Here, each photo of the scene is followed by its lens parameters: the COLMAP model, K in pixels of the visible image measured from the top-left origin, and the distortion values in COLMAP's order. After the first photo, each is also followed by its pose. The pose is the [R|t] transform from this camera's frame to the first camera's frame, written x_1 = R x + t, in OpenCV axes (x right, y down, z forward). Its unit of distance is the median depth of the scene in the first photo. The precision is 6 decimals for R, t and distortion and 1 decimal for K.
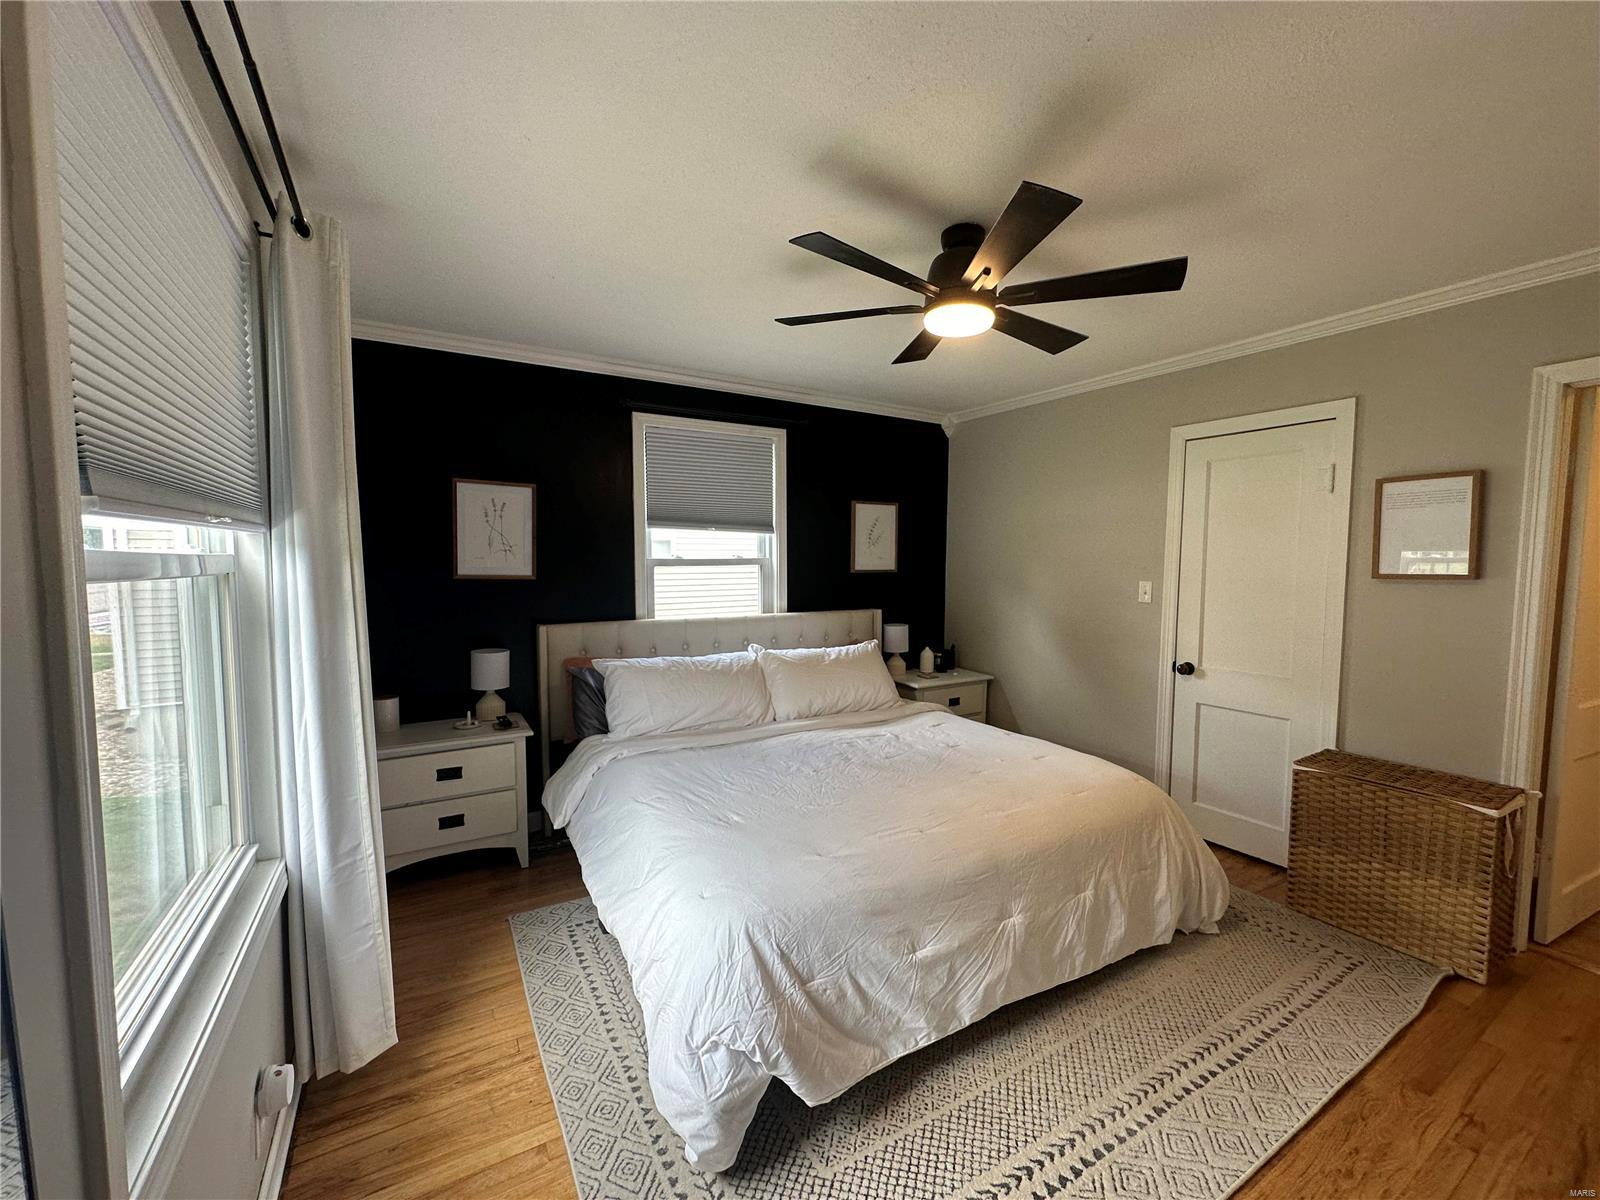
lens RADIAL K [[650.2, 0, 808.7], [0, 650.2, 578.5], [0, 0, 1]] dist [-0.021592, 0.000019]
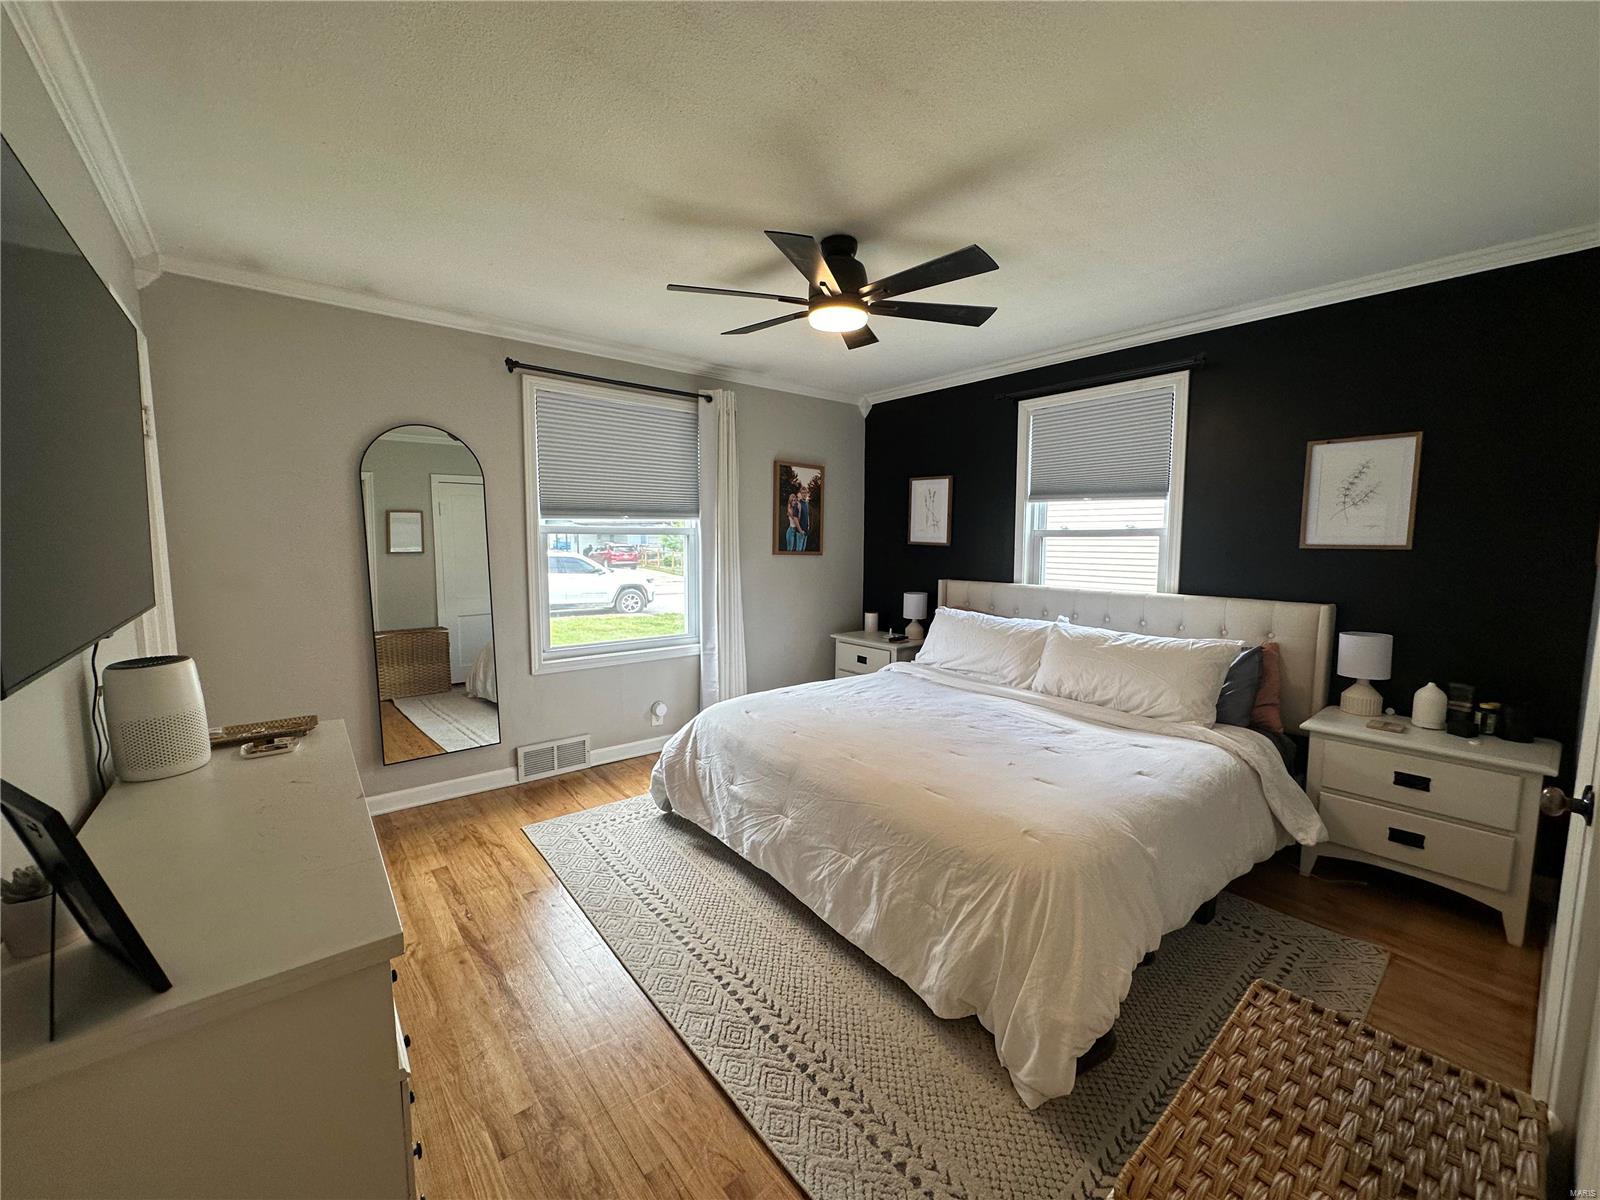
lens RADIAL K [[643.1, 0, 795.4], [0, 643.1, 602.8], [0, 0, 1]] dist [-0.002525, 0.000378]
pose [[0.131601, 0.106069, -0.985612, 0.785644], [-0.023203, 0.994316, 0.103908, -0.011683], [0.991031, 0.009194, 0.133314, 0.440613]]
